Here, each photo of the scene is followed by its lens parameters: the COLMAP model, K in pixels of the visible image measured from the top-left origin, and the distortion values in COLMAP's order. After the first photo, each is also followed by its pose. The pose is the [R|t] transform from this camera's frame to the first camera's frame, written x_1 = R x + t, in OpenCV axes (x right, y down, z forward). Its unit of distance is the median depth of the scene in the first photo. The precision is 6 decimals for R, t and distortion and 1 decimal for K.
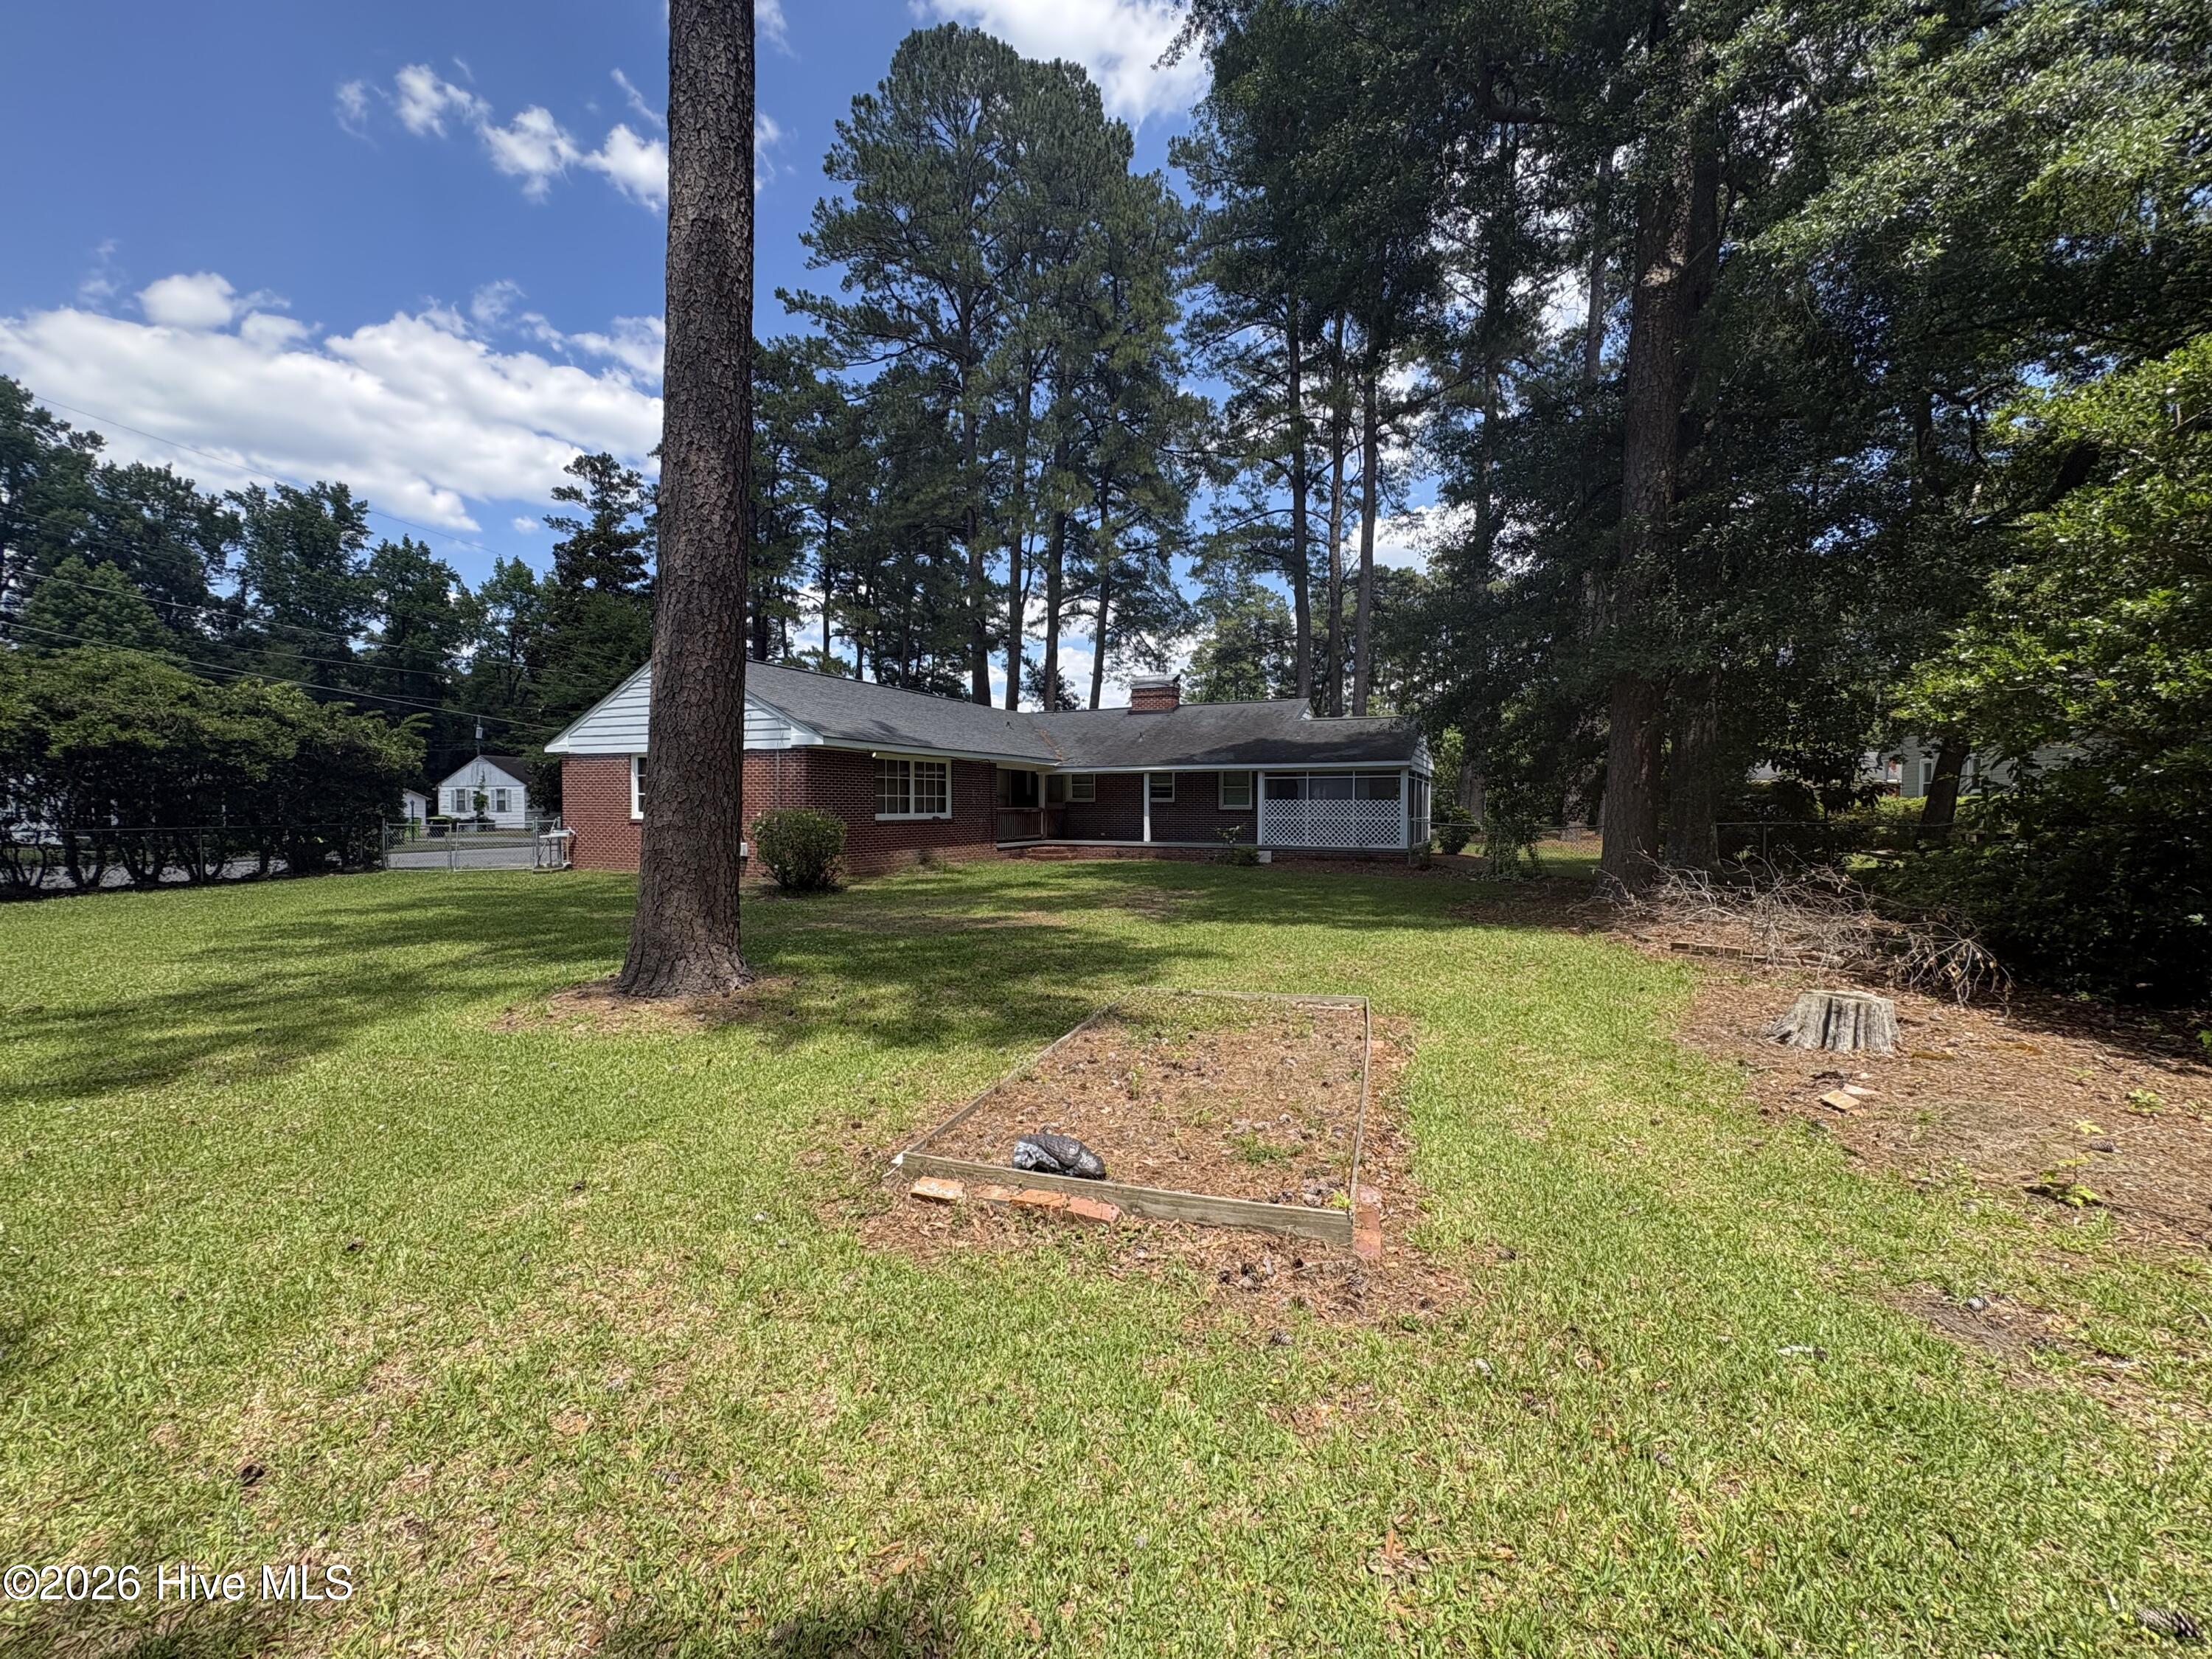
lens RADIAL K [[884.0, 0, 1103.2], [0, 884.0, 830.6], [0, 0, 1]] dist [0.000963, 0.000103]
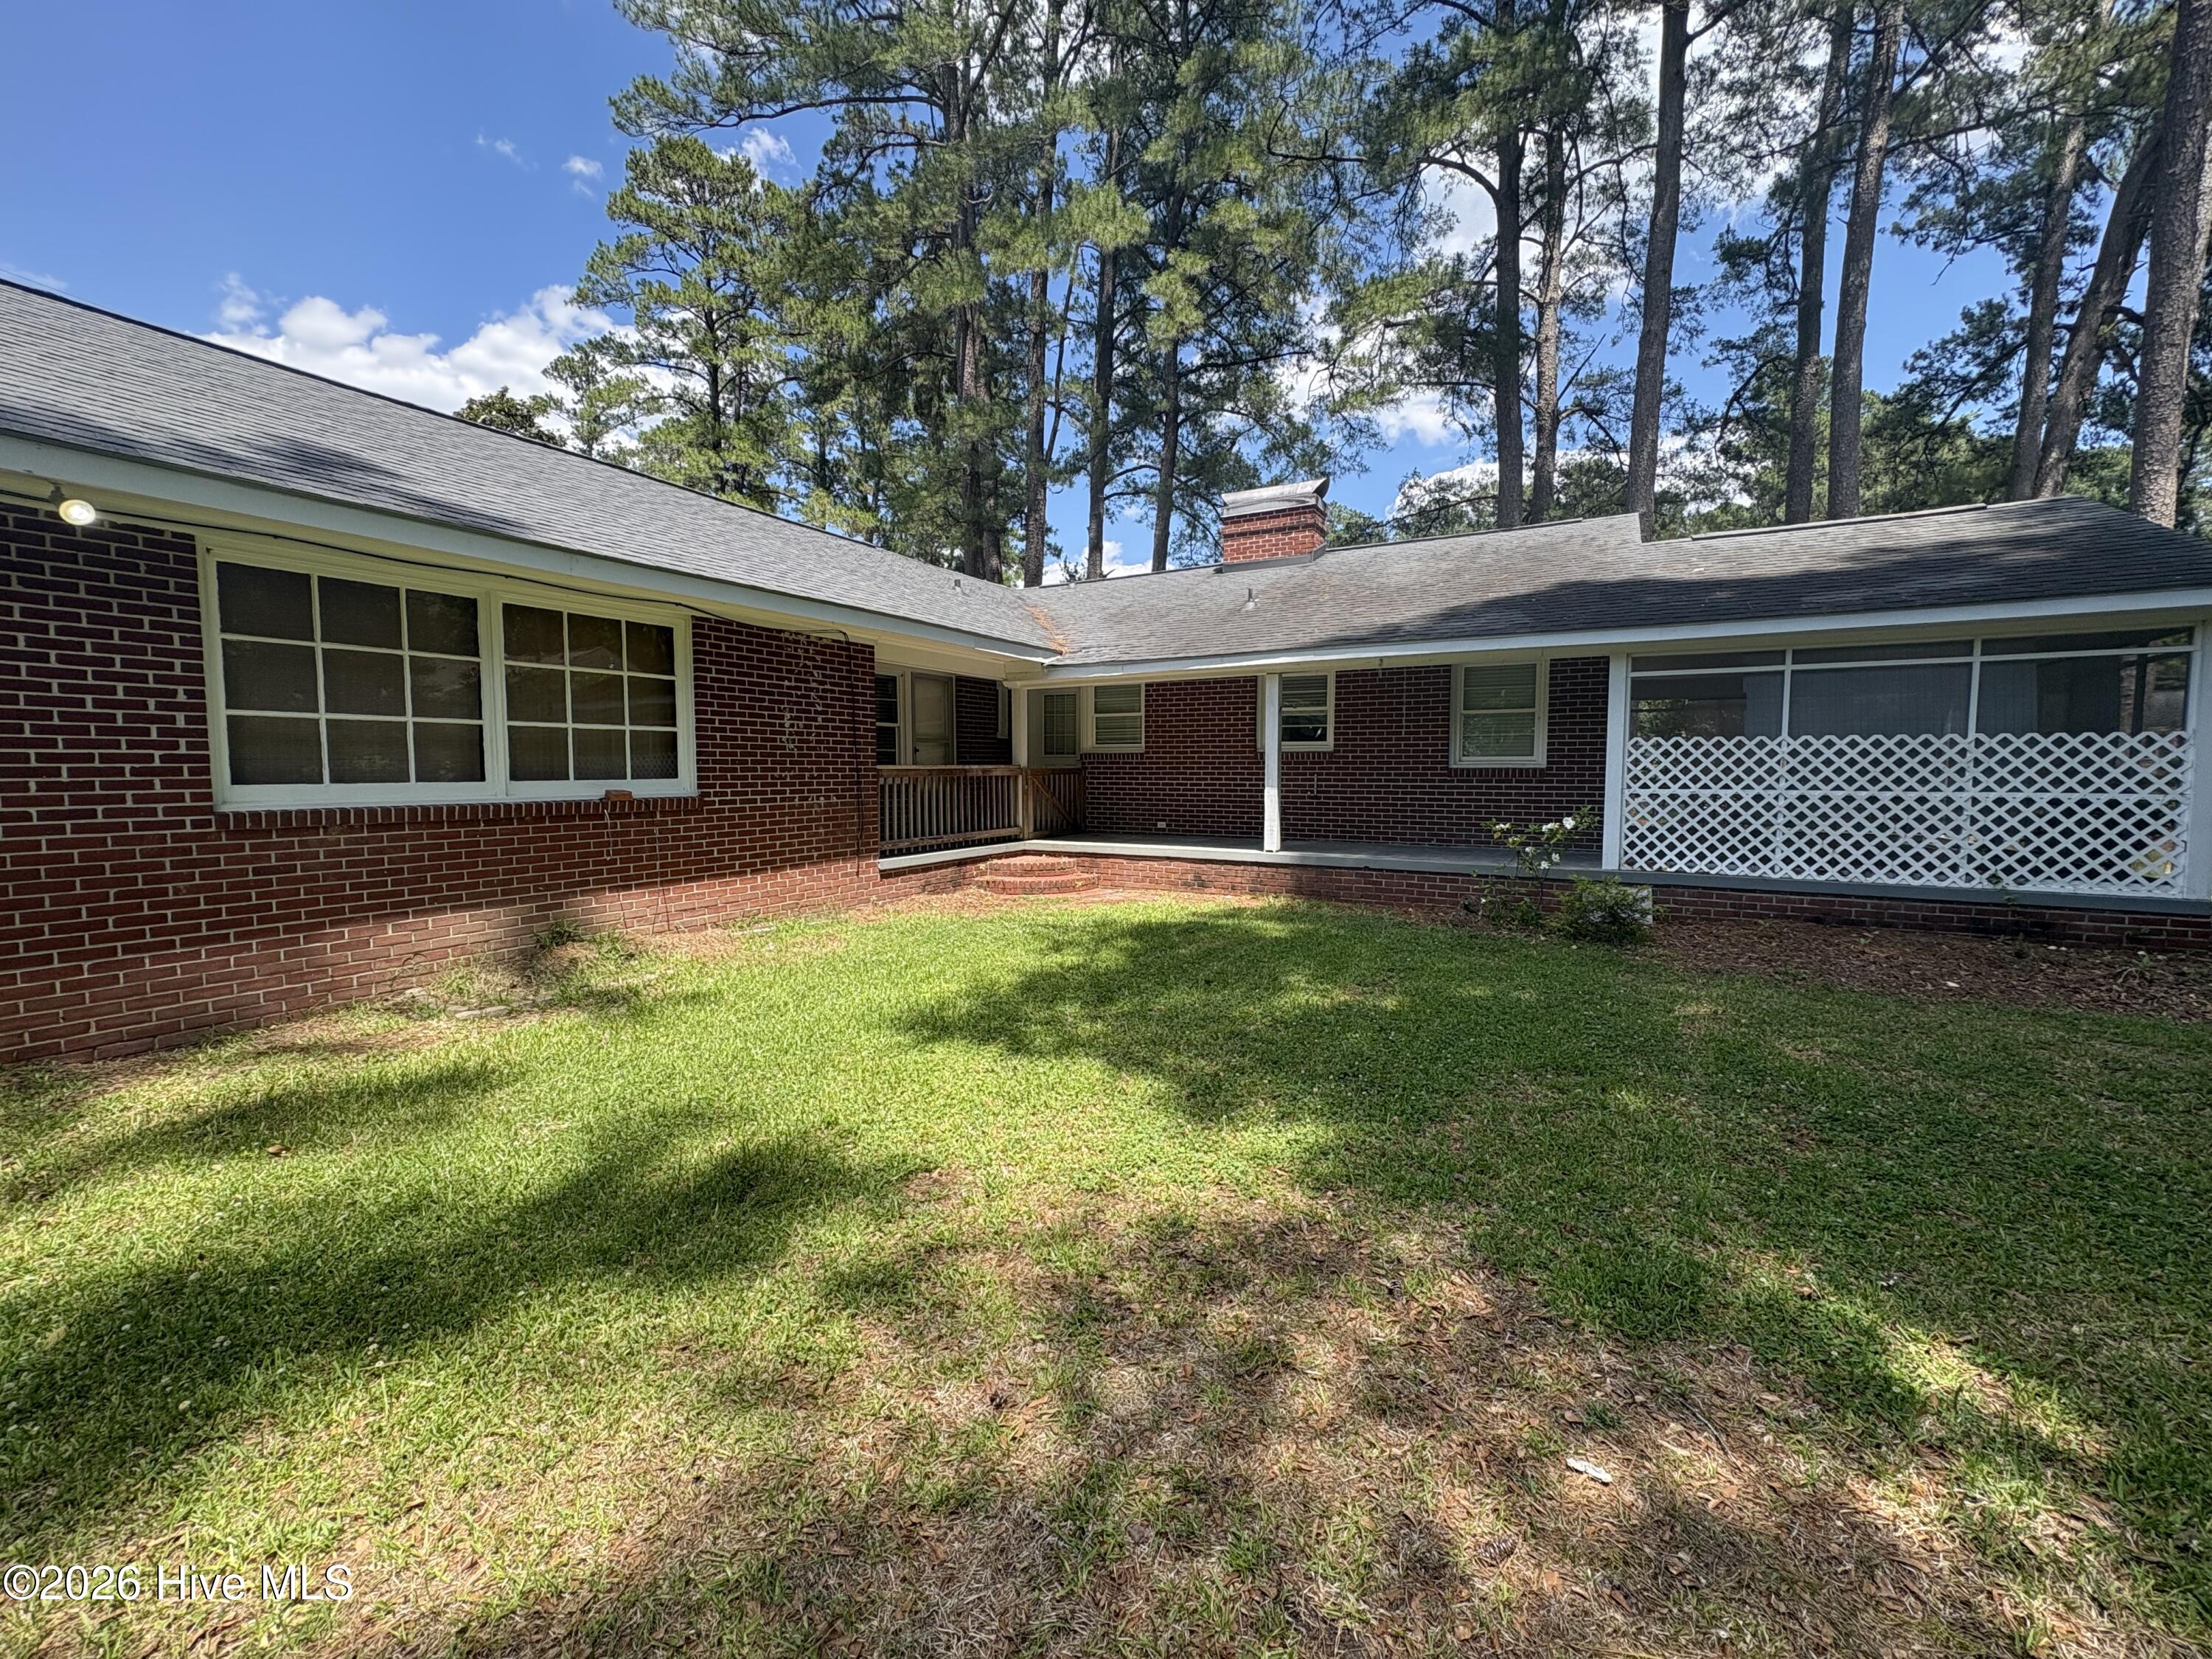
lens RADIAL K [[886.3, 0, 1103.5], [0, 886.3, 856.7], [0, 0, 1]] dist [0.000892, 0.000070]
pose [[0.997185, 0.004287, -0.074855, 0.003742], [0.001161, 0.997361, 0.072586, -0.013324], [0.074969, -0.072469, 0.994549, 0.602834]]
